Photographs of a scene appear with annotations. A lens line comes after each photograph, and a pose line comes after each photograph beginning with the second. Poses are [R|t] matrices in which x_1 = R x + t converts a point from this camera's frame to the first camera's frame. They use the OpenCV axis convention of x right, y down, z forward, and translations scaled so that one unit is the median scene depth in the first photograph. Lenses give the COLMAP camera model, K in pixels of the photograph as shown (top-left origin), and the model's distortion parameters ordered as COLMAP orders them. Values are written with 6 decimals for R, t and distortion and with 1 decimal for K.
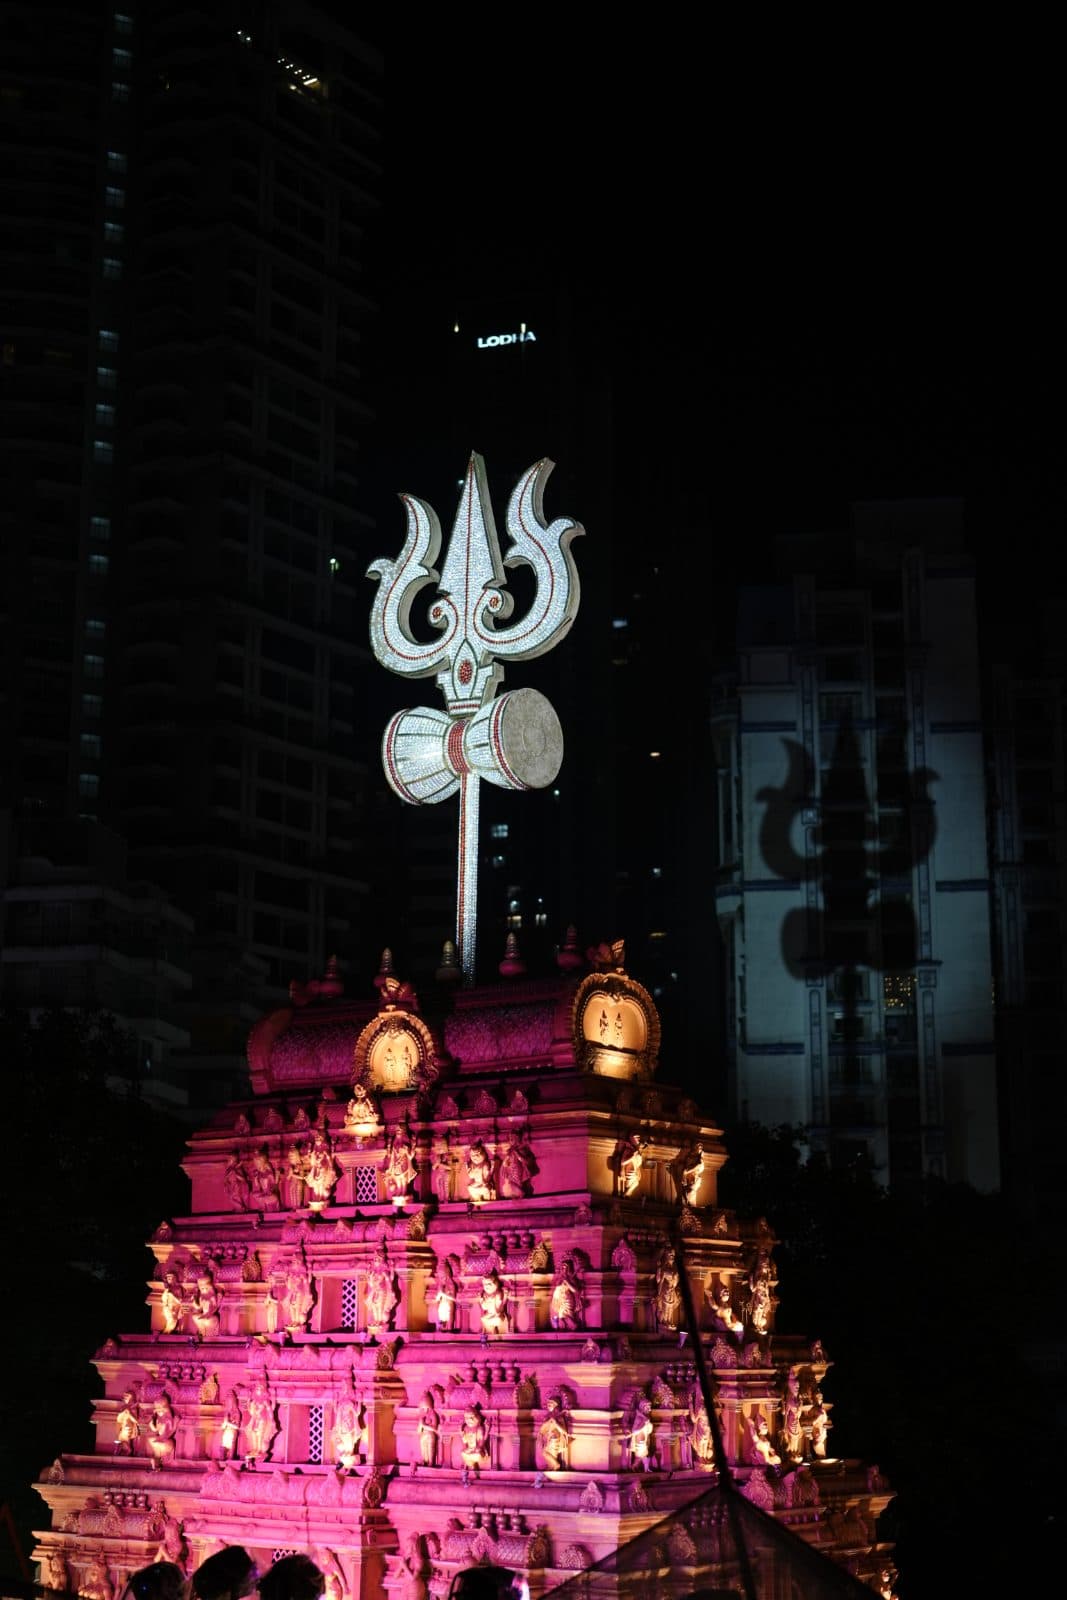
lens RADIAL K [[2410.7, 0, 528.6], [0, 2410.7, 795.1], [0, 0, 1]] dist [-0.068939, 0.000000]
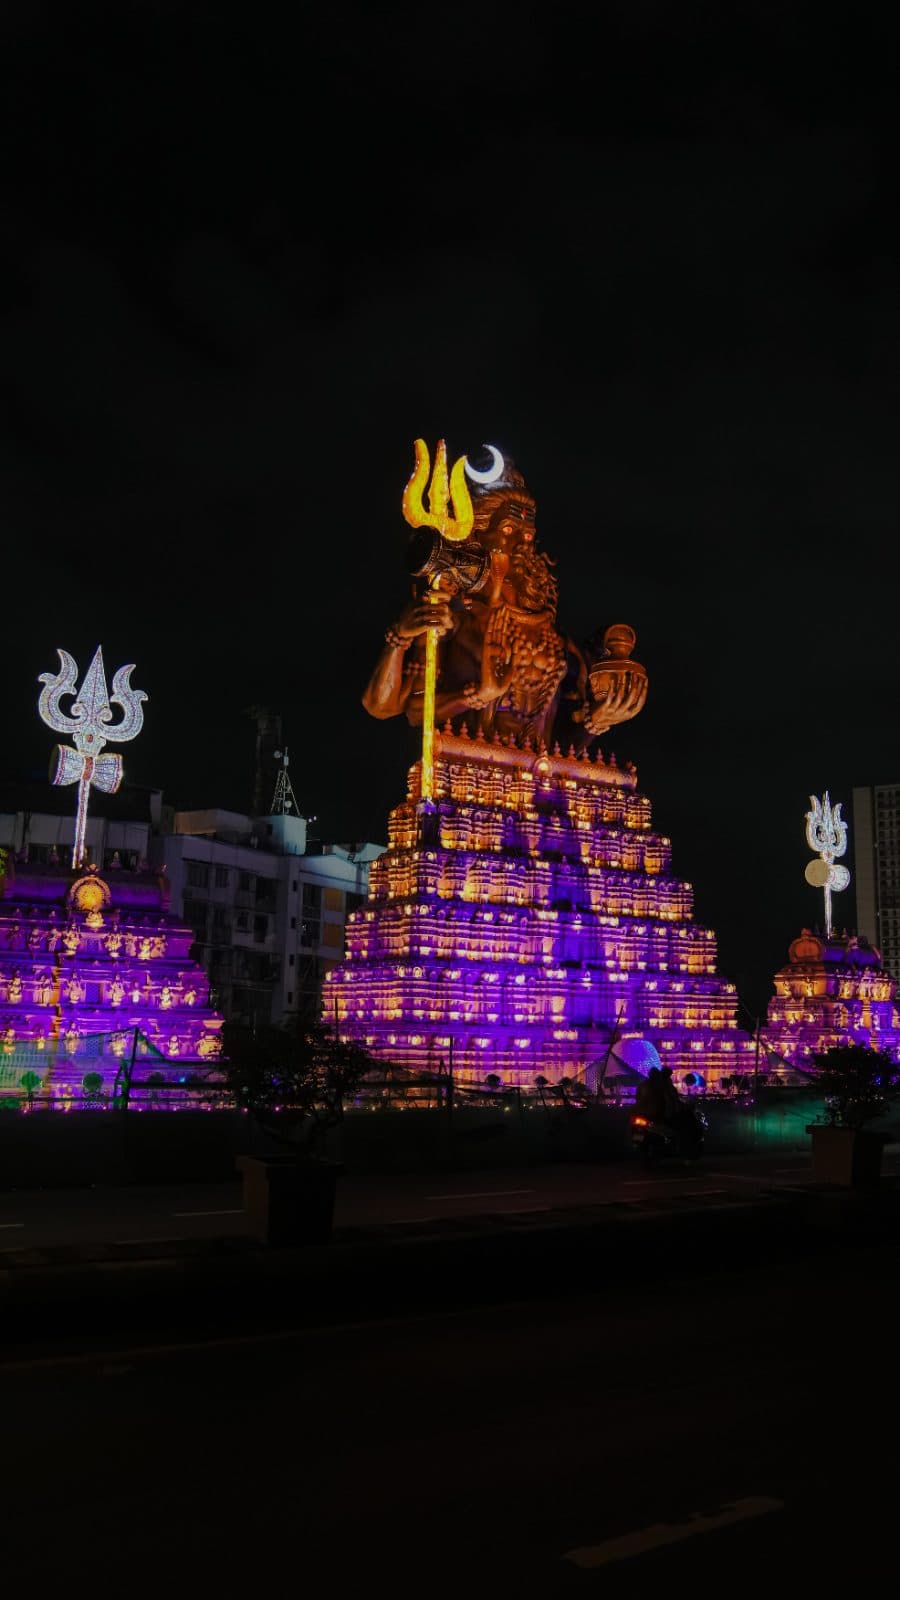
lens RADIAL K [[1251.8, 0, 452.8], [0, 1251.8, 795.4], [0, 0, 1]] dist [-0.047076, -0.000775]
pose [[0.350570, 0.185177, 0.918047, -1.187216], [-0.233140, 0.966654, -0.105953, 0.060424], [-0.907053, -0.176890, 0.382052, 0.189143]]
